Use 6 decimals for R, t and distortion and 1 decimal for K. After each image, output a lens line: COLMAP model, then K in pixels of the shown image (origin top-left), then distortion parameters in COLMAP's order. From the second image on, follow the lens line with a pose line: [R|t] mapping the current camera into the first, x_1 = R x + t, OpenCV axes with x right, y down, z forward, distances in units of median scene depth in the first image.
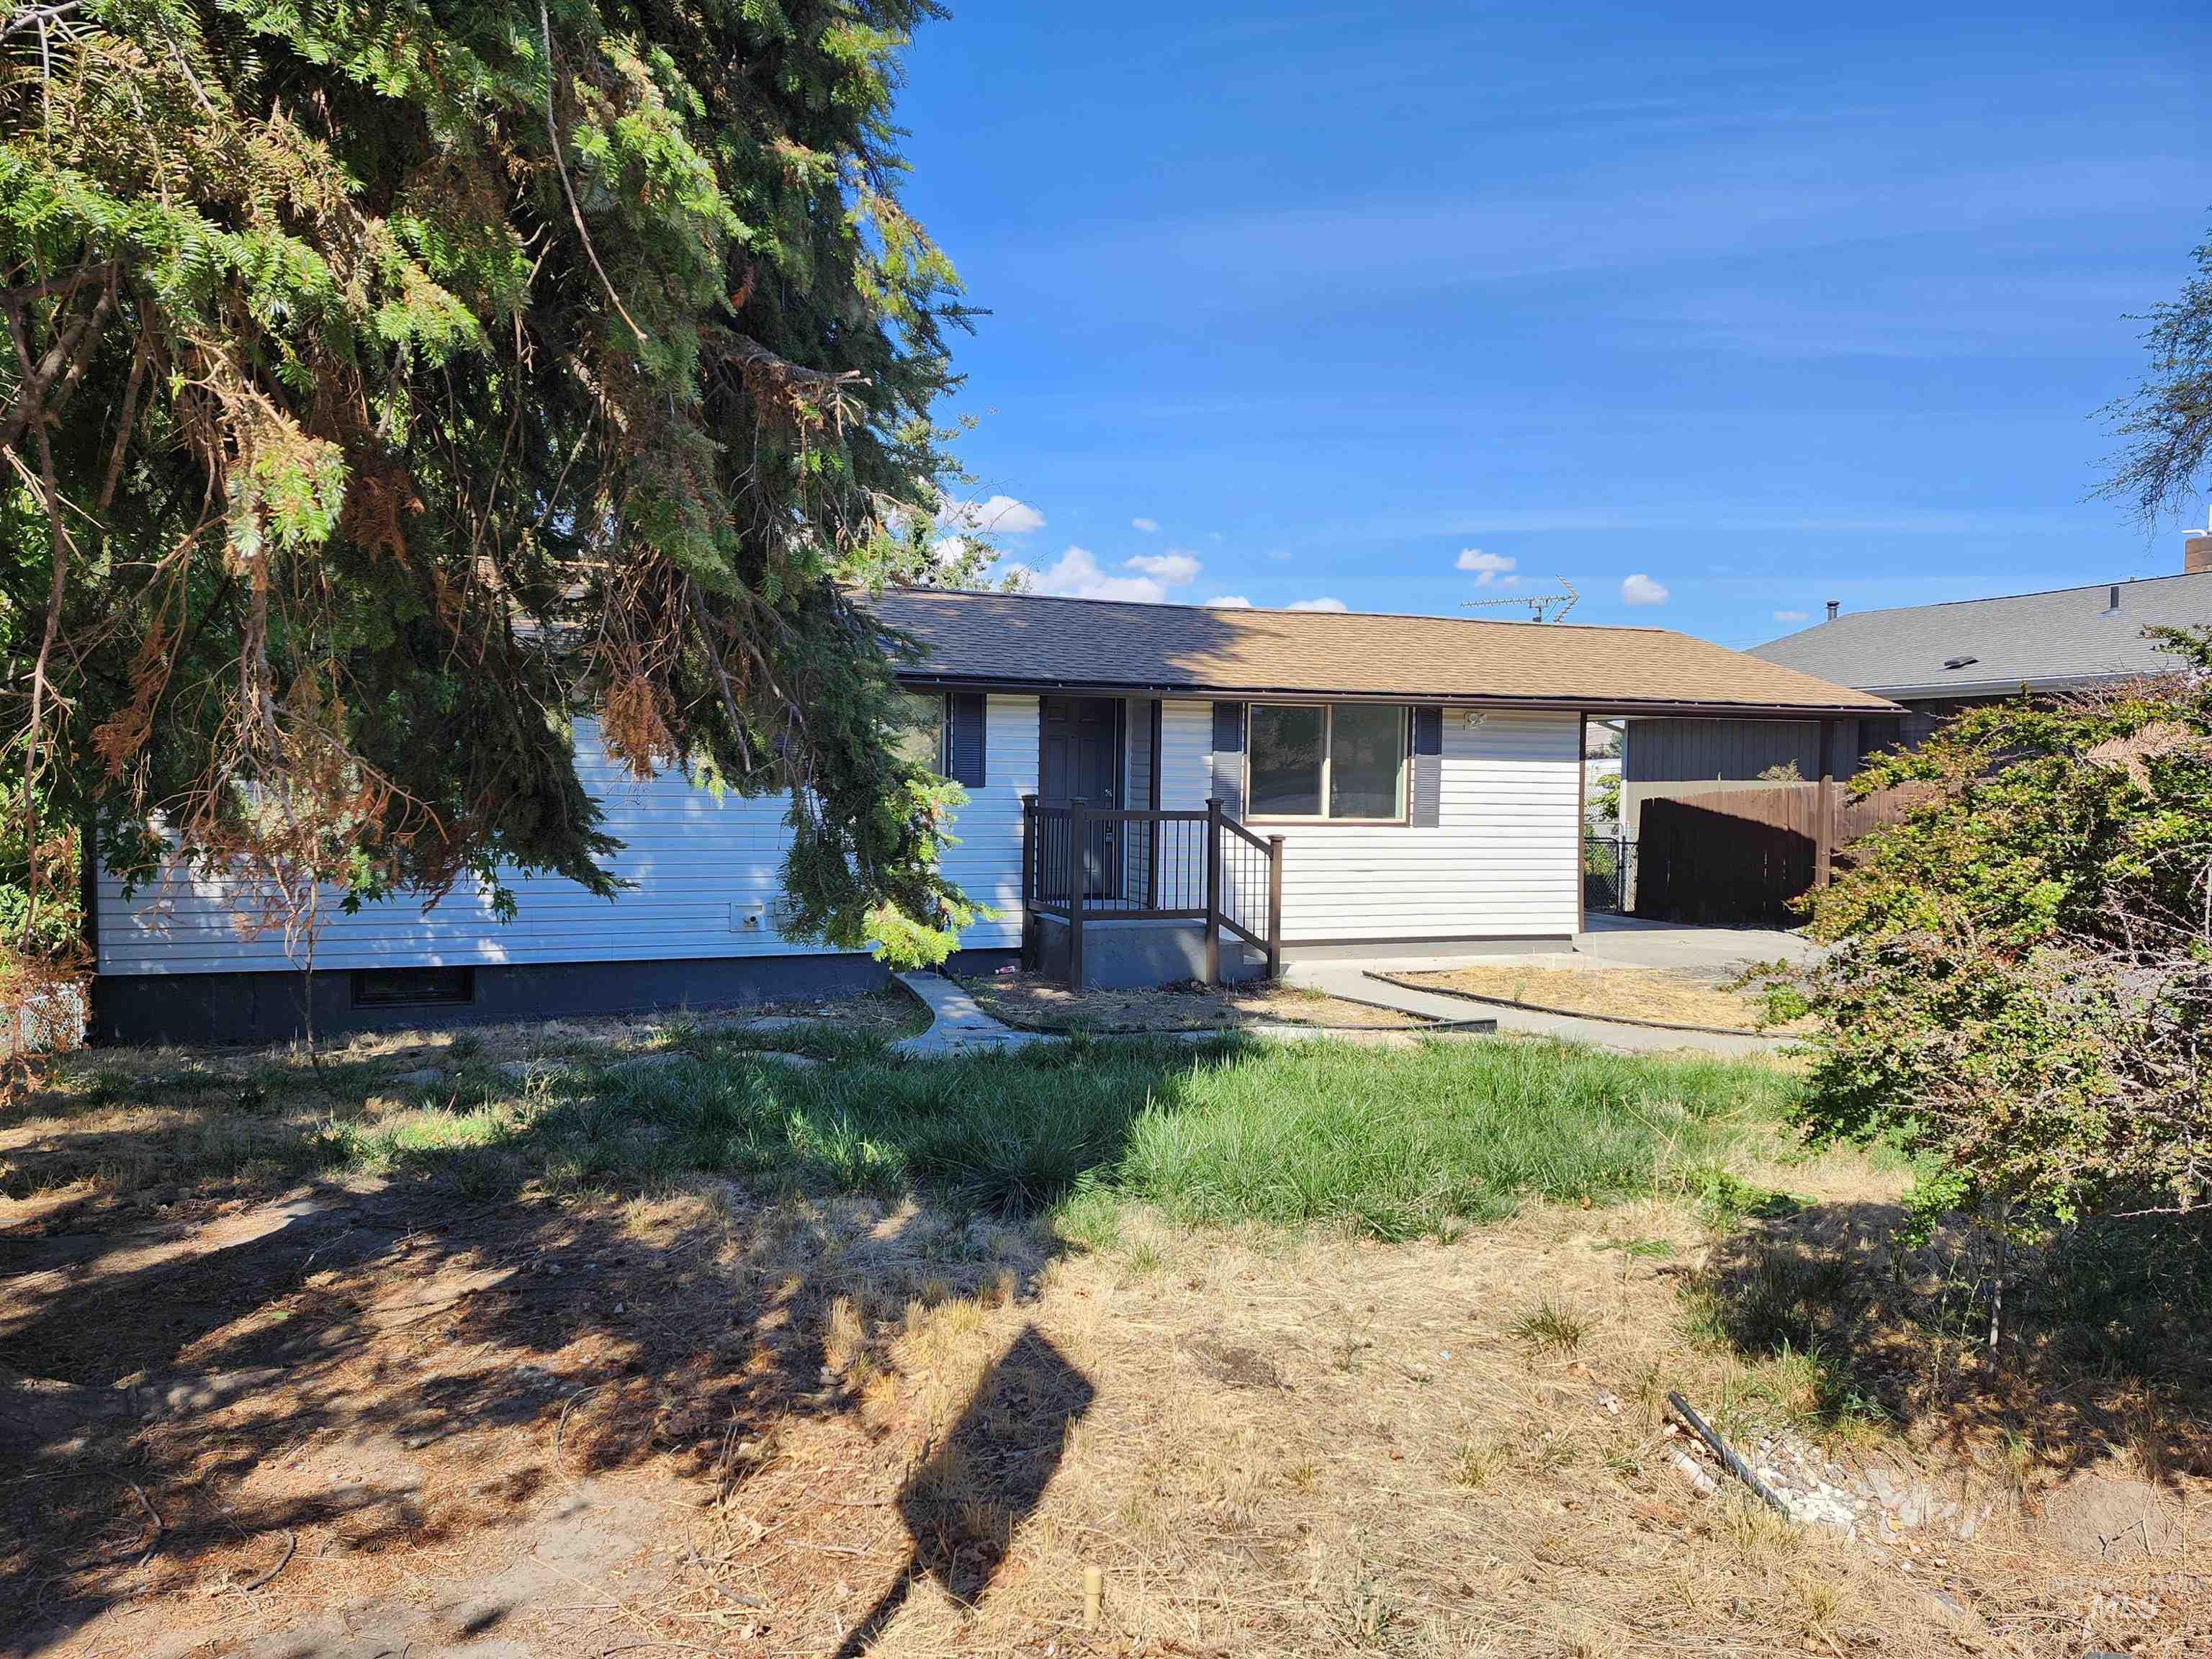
lens RADIAL K [[1481.7, 0, 1106.0], [0, 1481.7, 830.2], [0, 0, 1]] dist [-0.000356, 0.000087]
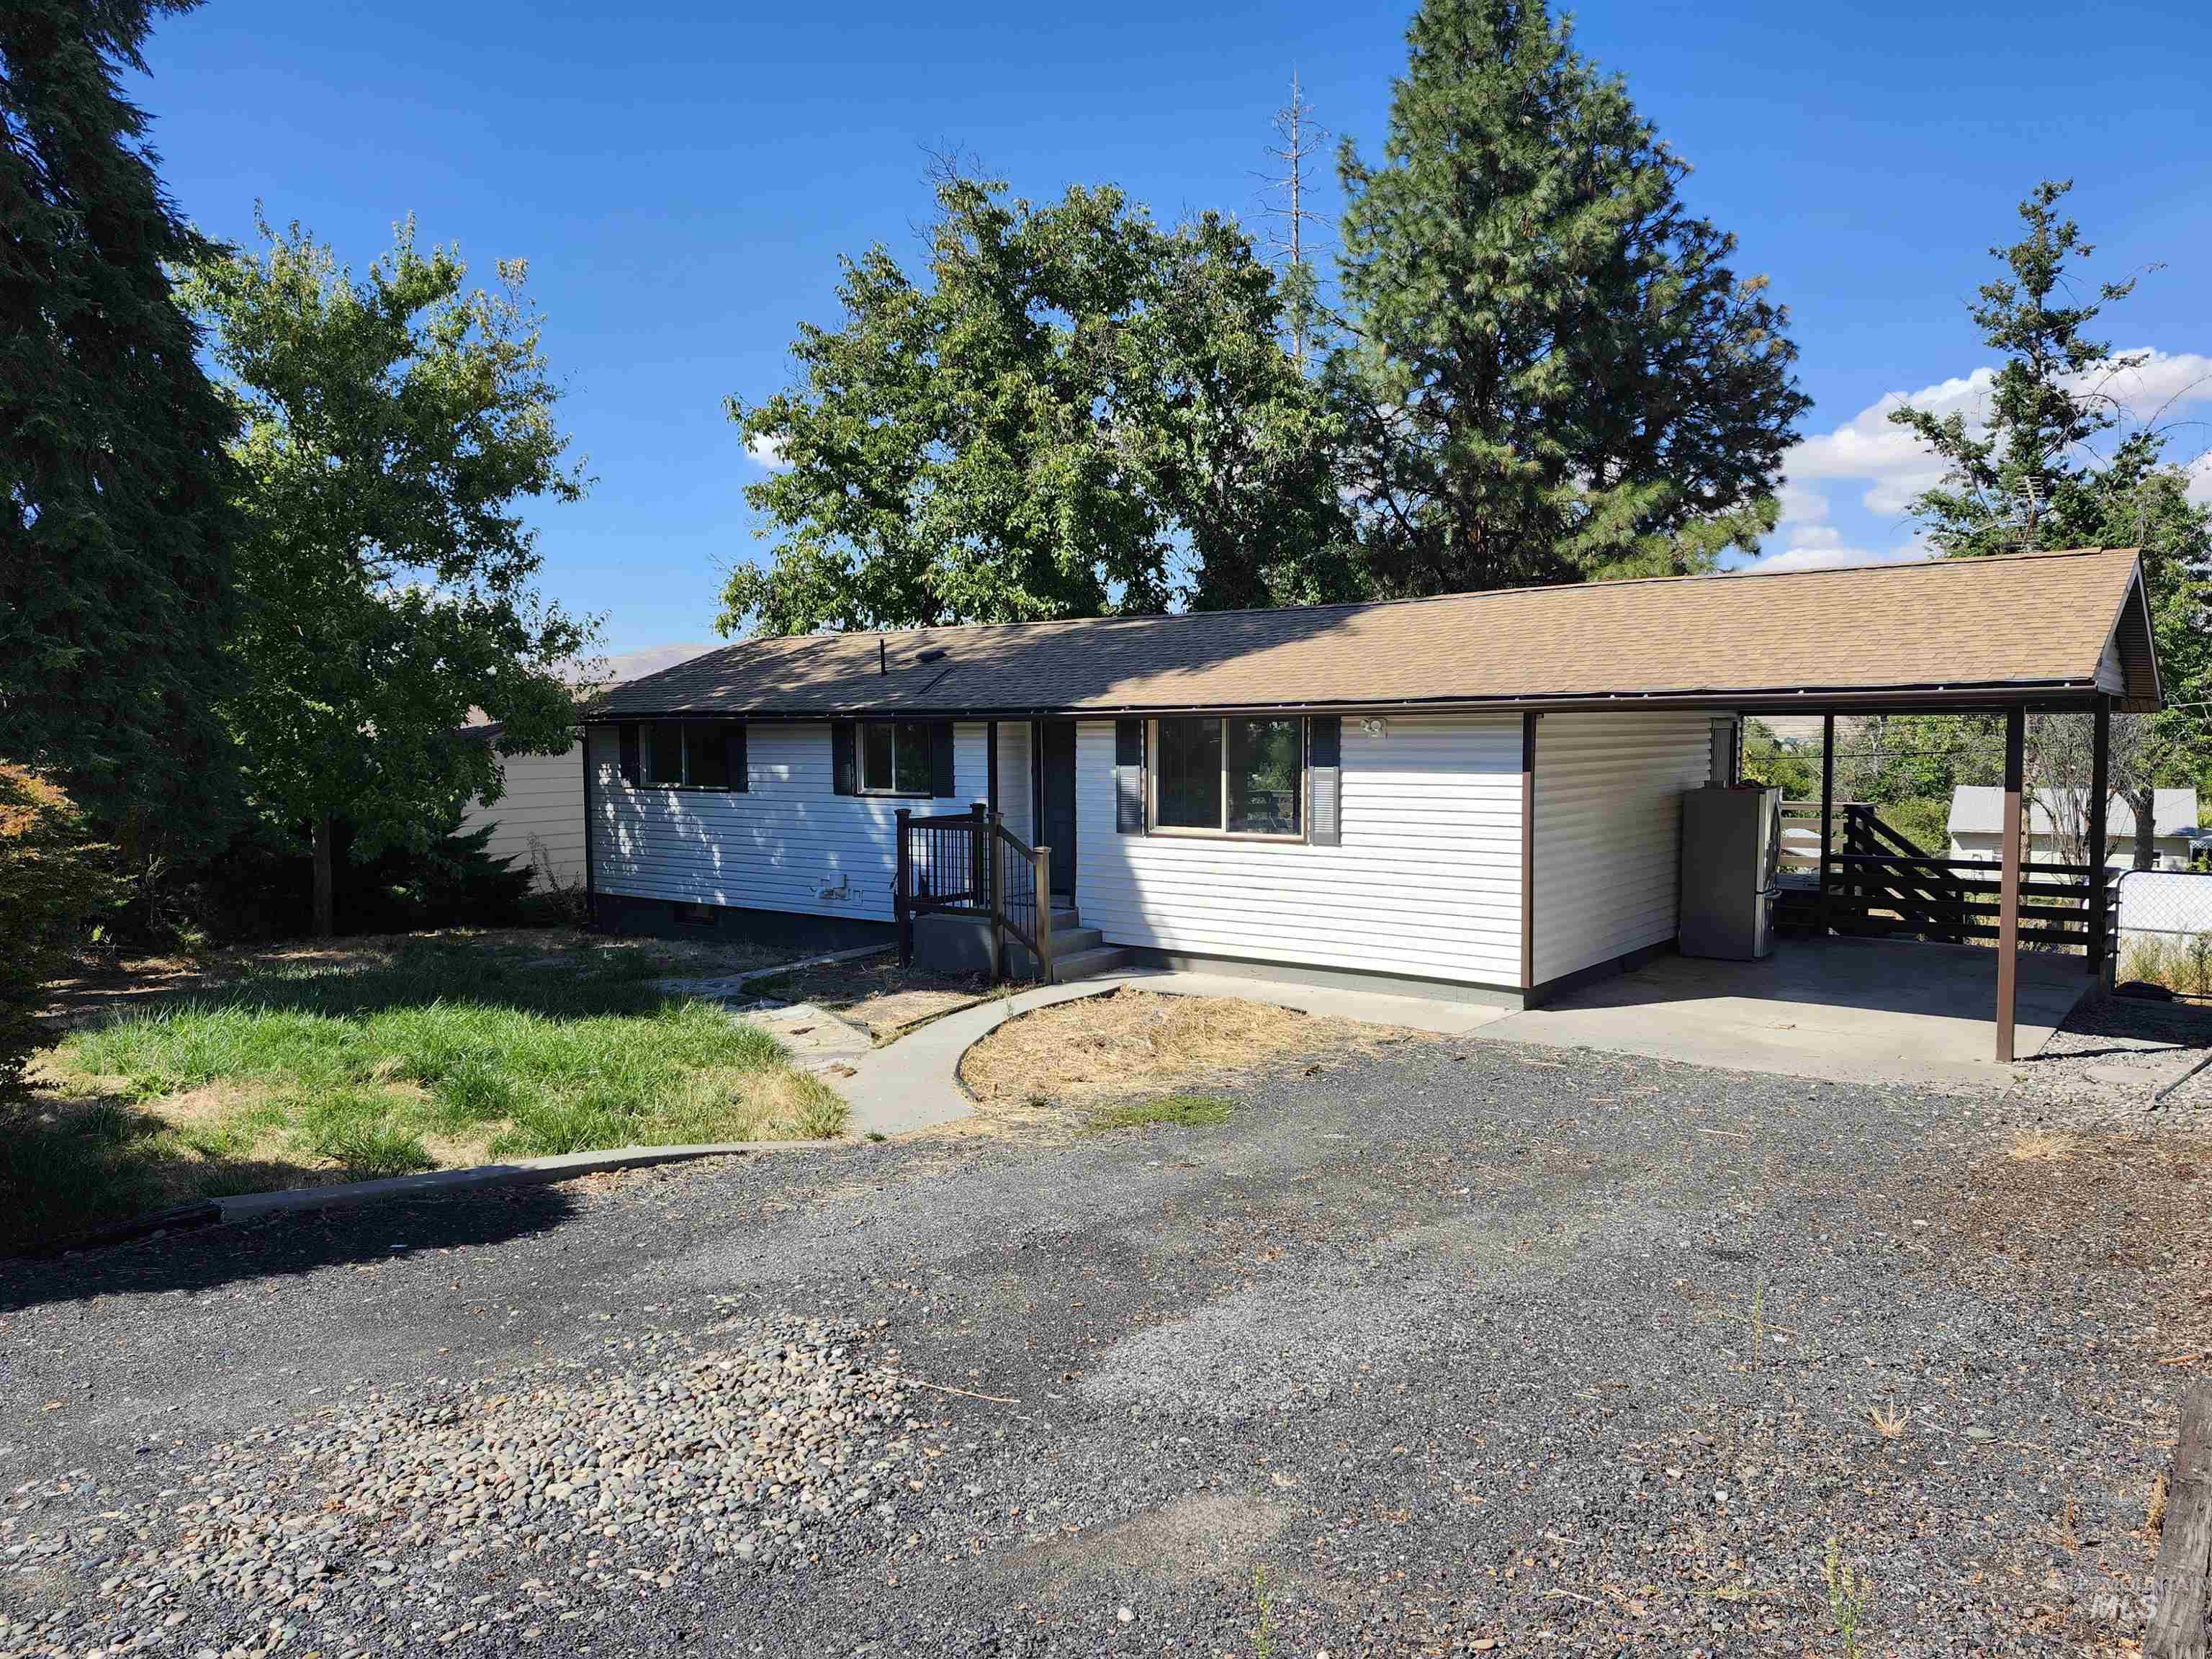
lens RADIAL K [[1481.7, 0, 1105.6], [0, 1481.7, 830.5], [0, 0, 1]] dist [-0.000356, 0.000087]
pose [[0.548948, 0.020479, -0.835606, 0.935076], [-0.046168, 0.998917, -0.005848, 0.000257], [0.834581, 0.041788, 0.549298, 0.386631]]
